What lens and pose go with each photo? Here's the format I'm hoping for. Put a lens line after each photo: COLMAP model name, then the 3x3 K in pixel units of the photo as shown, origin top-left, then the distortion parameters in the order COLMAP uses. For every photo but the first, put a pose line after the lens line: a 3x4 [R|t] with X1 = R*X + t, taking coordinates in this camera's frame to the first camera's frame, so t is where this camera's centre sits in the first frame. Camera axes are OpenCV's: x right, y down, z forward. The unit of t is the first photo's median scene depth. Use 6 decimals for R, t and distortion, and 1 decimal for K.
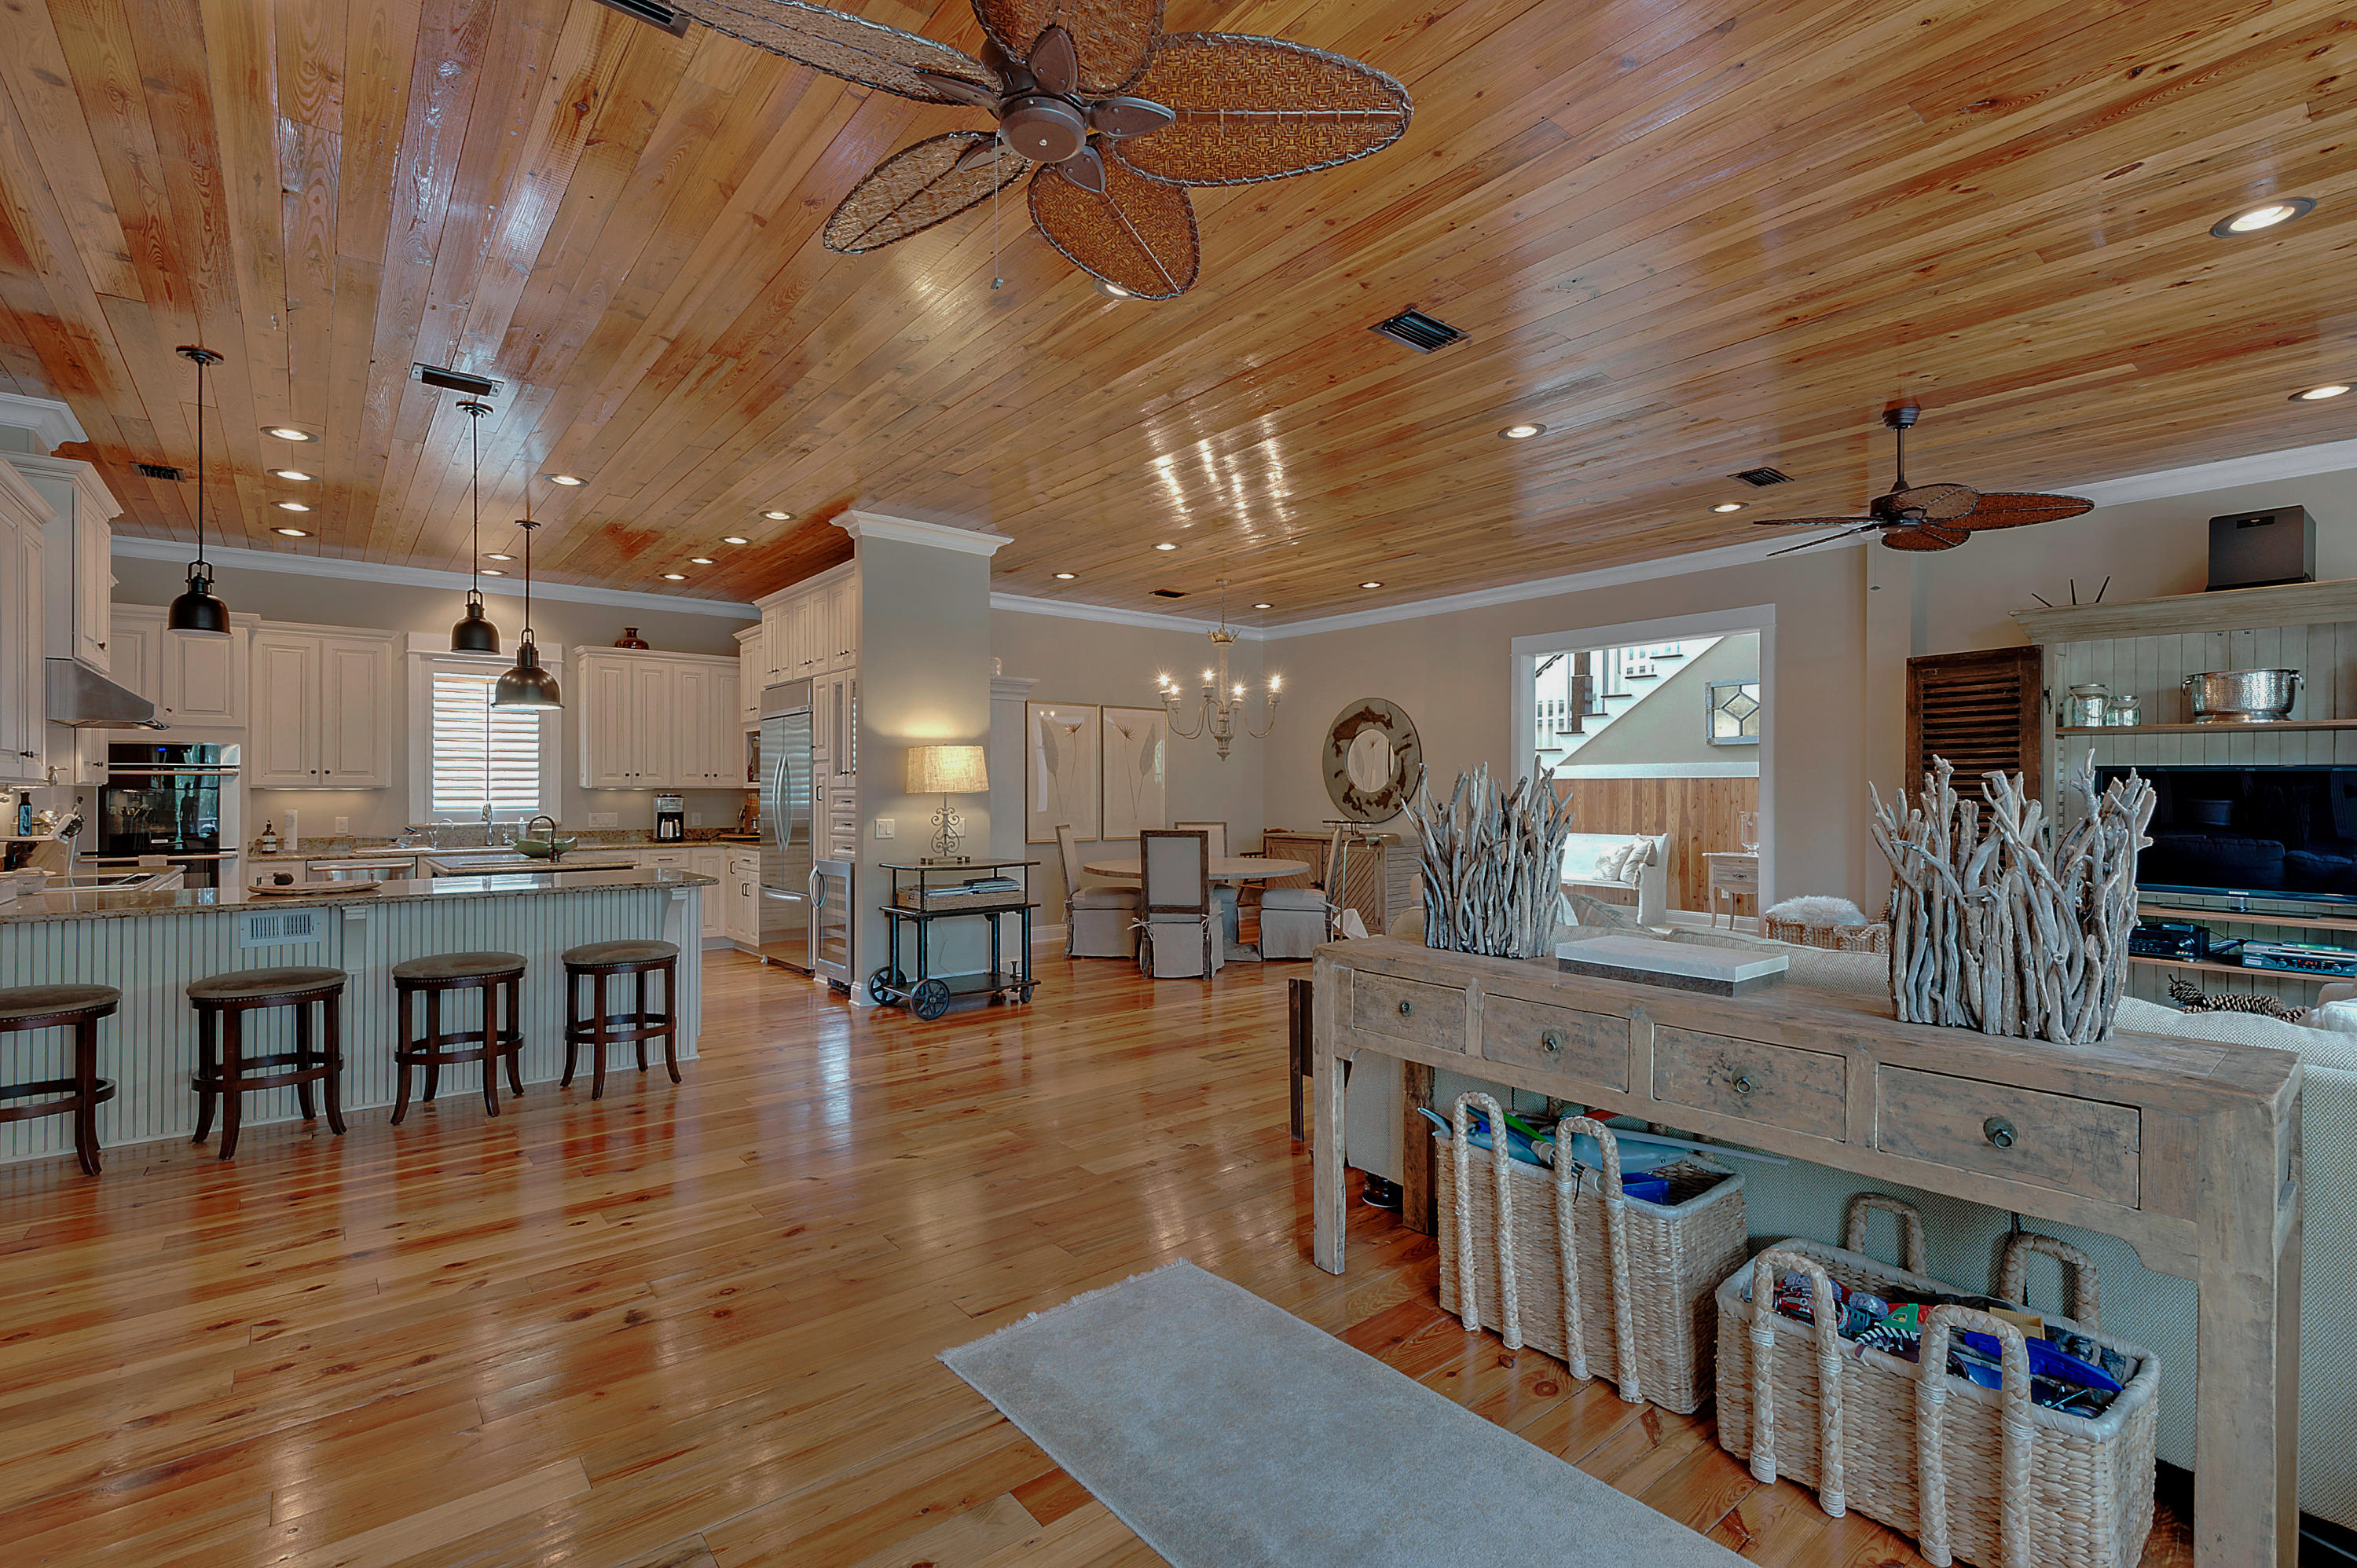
lens RADIAL K [[1080.9, 0, 1178.5], [0, 1080.9, 784.0], [0, 0, 1]] dist [0.019176, 0.000014]
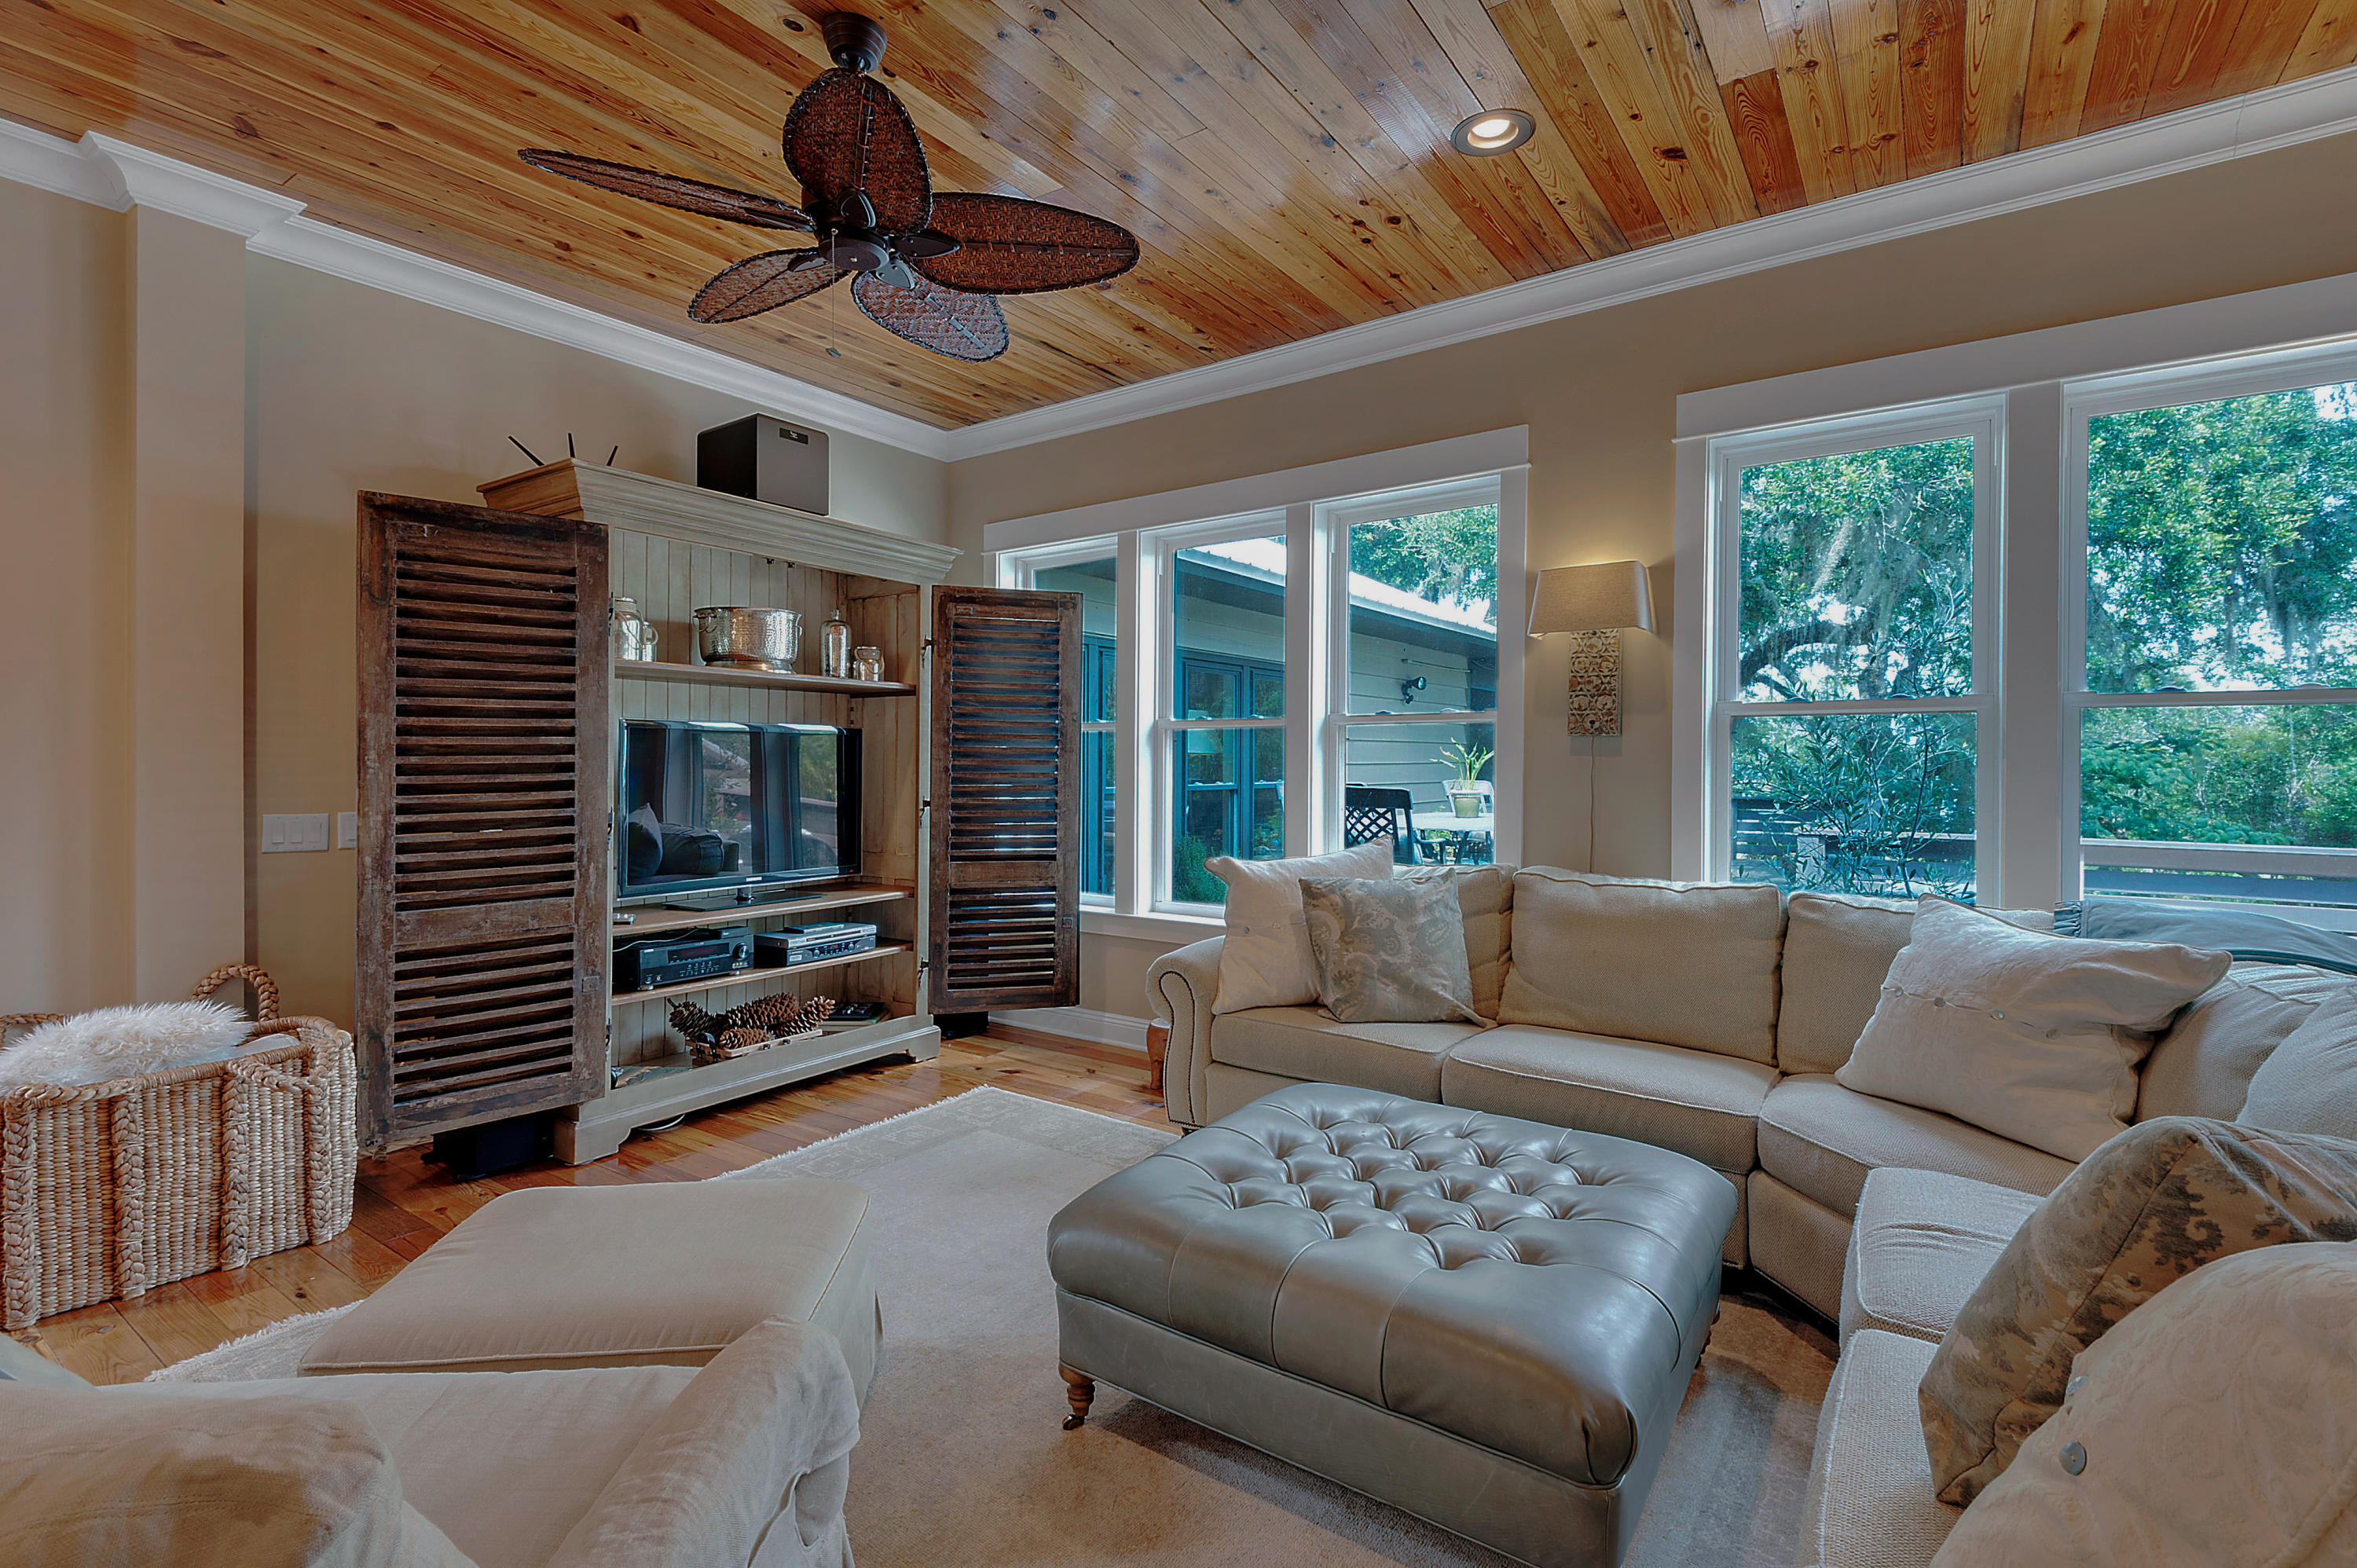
lens RADIAL K [[1080.9, 0, 1178.5], [0, 1080.9, 784.0], [0, 0, 1]] dist [0.019176, 0.000014]
pose [[-0.277715, -0.032962, 0.960098, 0.080423], [-0.011792, 0.999453, 0.030902, -0.000726], [-0.960591, -0.002739, -0.277952, 0.787624]]
